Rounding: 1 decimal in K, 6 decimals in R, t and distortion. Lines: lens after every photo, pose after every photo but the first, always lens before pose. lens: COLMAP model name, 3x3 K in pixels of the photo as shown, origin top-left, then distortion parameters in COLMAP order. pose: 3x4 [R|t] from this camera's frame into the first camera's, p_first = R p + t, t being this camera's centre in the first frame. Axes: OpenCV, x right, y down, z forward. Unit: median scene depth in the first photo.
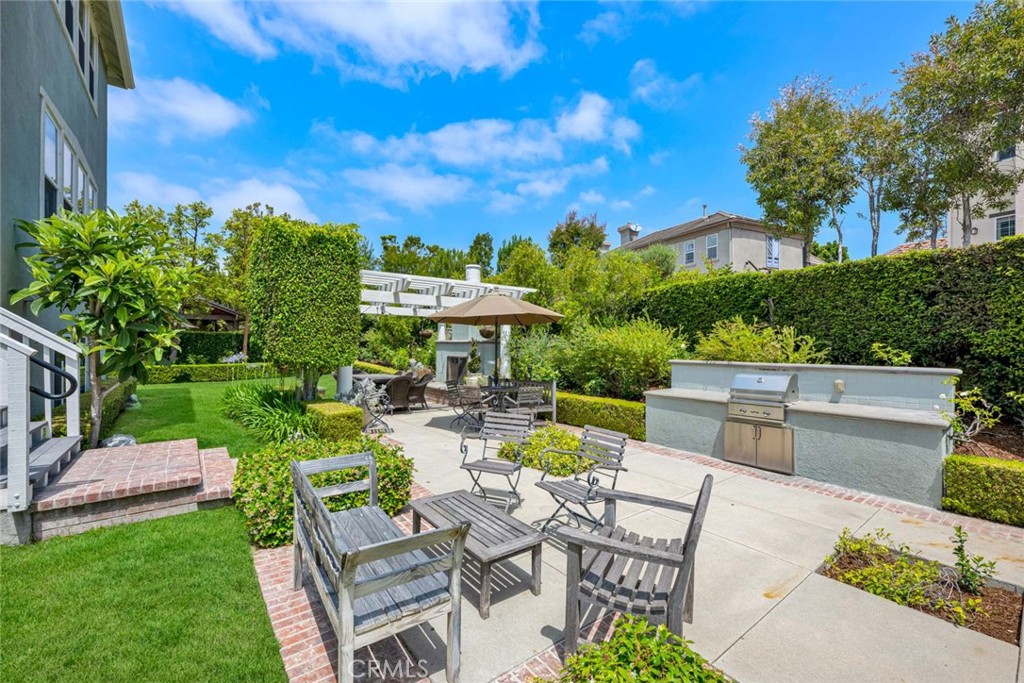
lens RADIAL K [[428.4, 0, 510.2], [0, 428.4, 340.4], [0, 0, 1]] dist [0.002346, -0.001437]
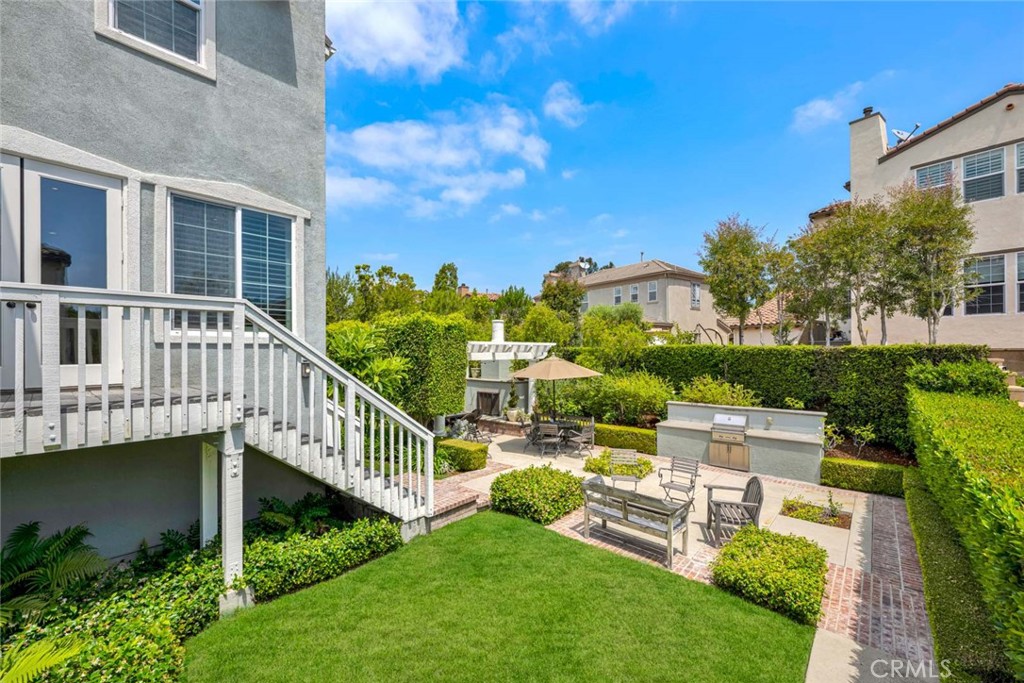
lens RADIAL K [[428.4, 0, 514.5], [0, 428.4, 346.1], [0, 0, 1]] dist [0.002346, -0.001437]
pose [[0.980616, -0.004246, 0.195895, -0.471821], [0.004599, 0.999989, -0.001349, -0.156028], [-0.195887, 0.002223, 0.980624, -0.414701]]
